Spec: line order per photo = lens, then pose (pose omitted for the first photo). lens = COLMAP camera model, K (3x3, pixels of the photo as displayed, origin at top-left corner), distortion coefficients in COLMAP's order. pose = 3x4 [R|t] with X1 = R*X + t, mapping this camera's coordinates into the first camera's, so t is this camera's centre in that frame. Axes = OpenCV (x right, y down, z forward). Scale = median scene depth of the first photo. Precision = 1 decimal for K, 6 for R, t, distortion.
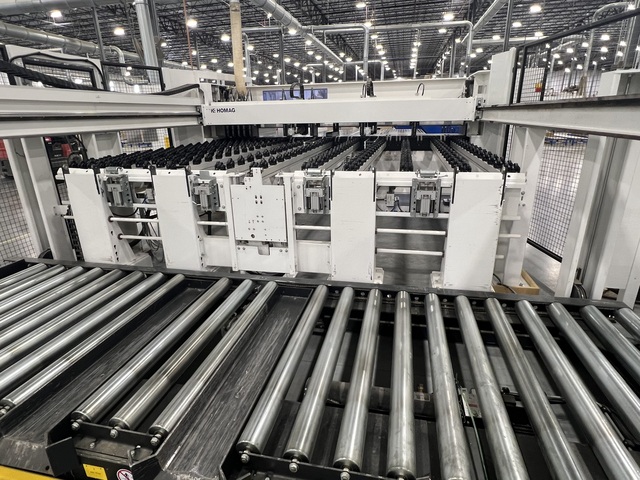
lens RADIAL K [[366.9, 0, 320.0], [0, 366.9, 240.0], [0, 0, 1]] dist [-0.001008, -0.001606]
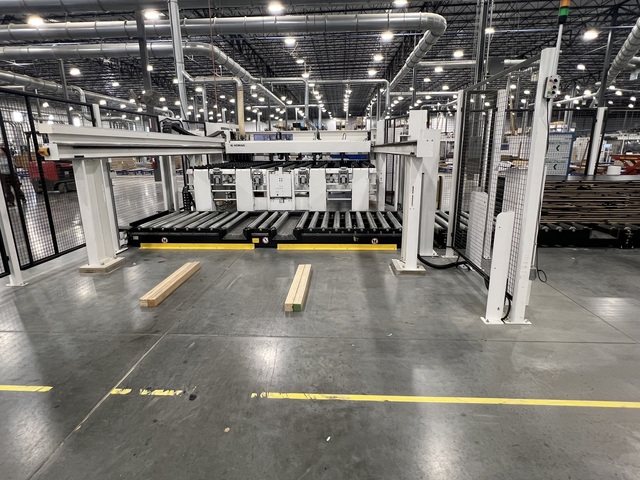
lens RADIAL K [[359.2, 0, 316.7], [0, 359.2, 237.7], [0, 0, 1]] dist [-0.001159, -0.000749]
pose [[0.988795, -0.024340, 0.147280, -0.137594], [0.037654, 0.995382, -0.088300, 0.243344], [-0.144451, 0.092856, 0.985146, -0.682169]]
